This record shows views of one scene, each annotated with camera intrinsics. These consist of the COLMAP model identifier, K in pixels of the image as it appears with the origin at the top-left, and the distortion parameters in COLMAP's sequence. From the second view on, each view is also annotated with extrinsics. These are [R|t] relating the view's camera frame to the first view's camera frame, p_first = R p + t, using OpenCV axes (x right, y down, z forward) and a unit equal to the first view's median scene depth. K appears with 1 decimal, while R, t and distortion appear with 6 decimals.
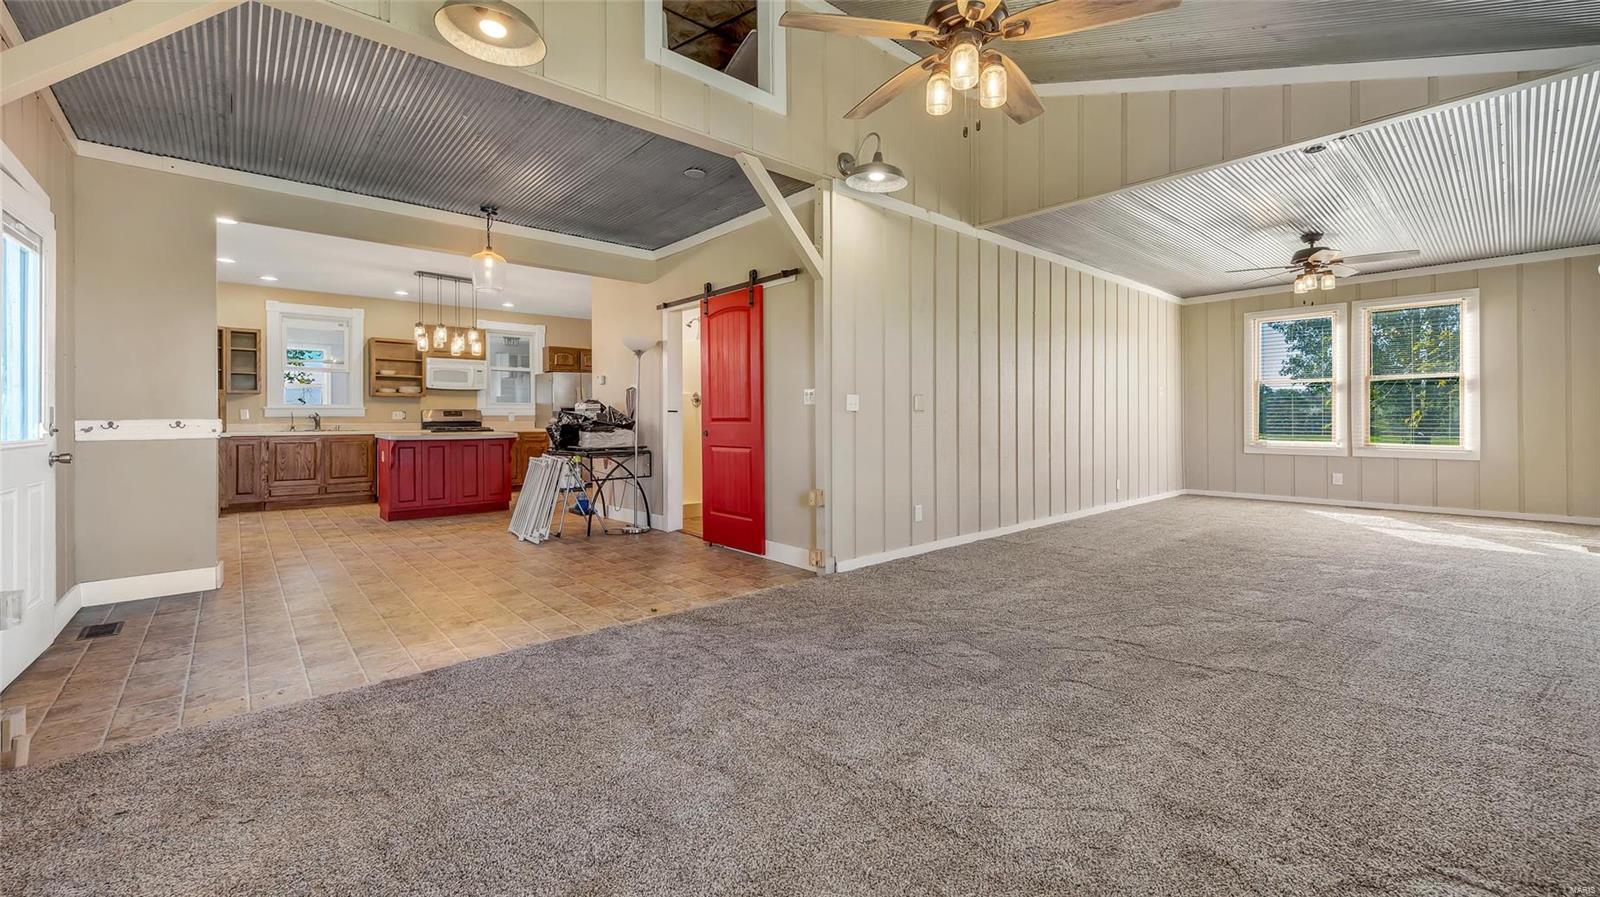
lens RADIAL K [[634.8, 0, 802.7], [0, 634.8, 415.7], [0, 0, 1]] dist [0.007795, 0.000055]
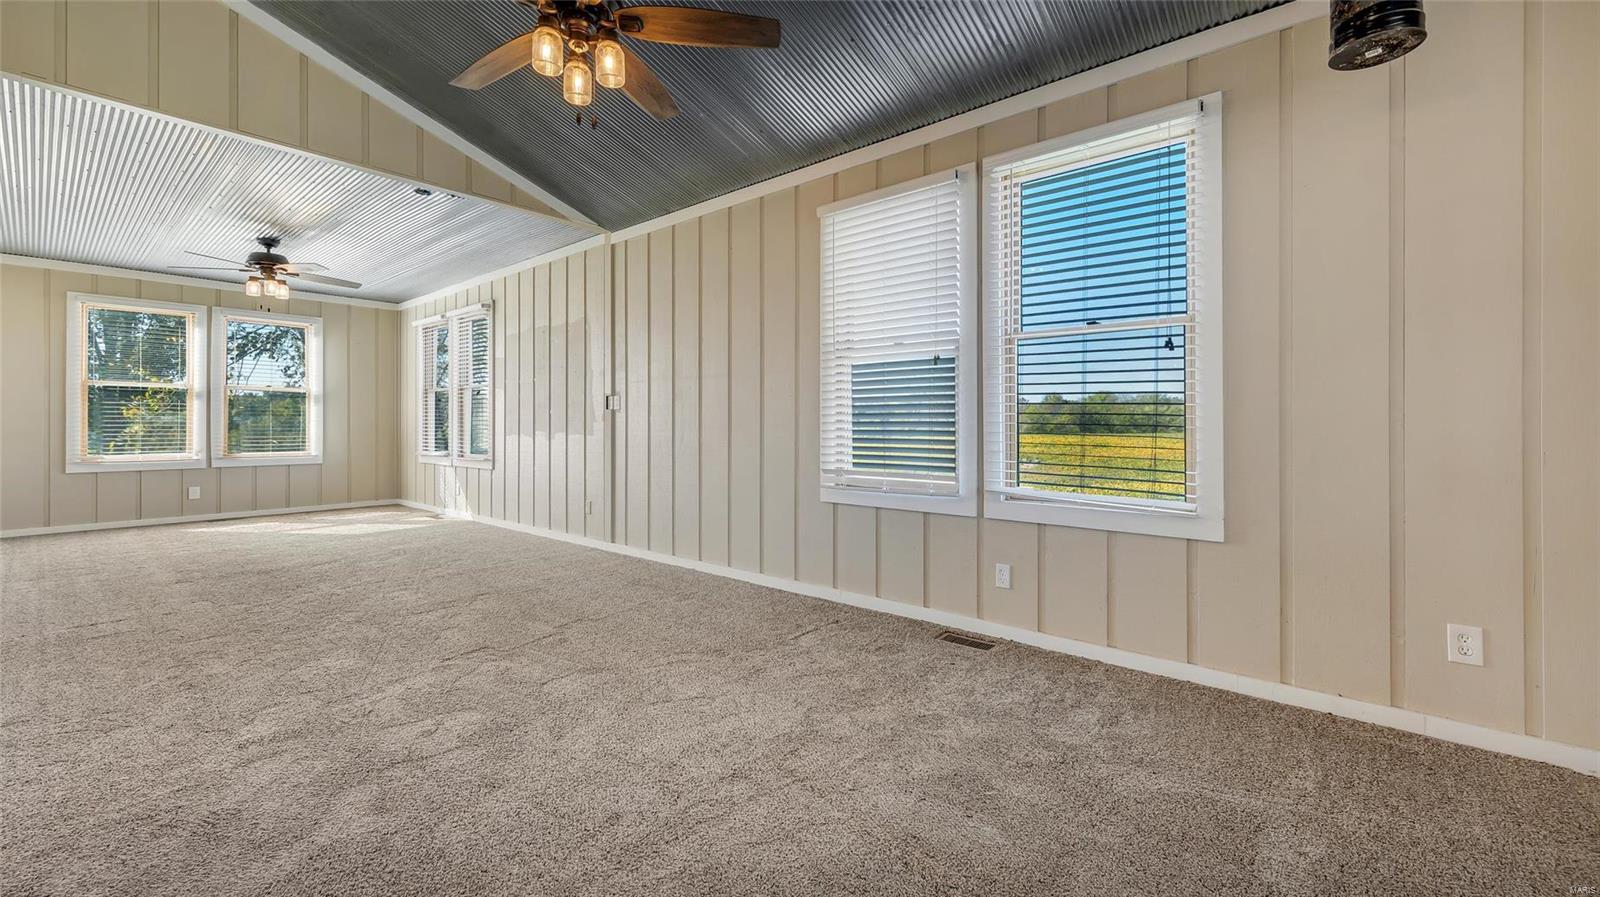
lens RADIAL K [[642.9, 0, 806.3], [0, 642.9, 420.1], [0, 0, 1]] dist [0.006957, 0.000286]
pose [[-0.140904, 0.012163, 0.989949, -0.284678], [-0.002783, 0.999916, -0.012681, 0.002667], [-0.990019, -0.004542, -0.140858, 0.313683]]
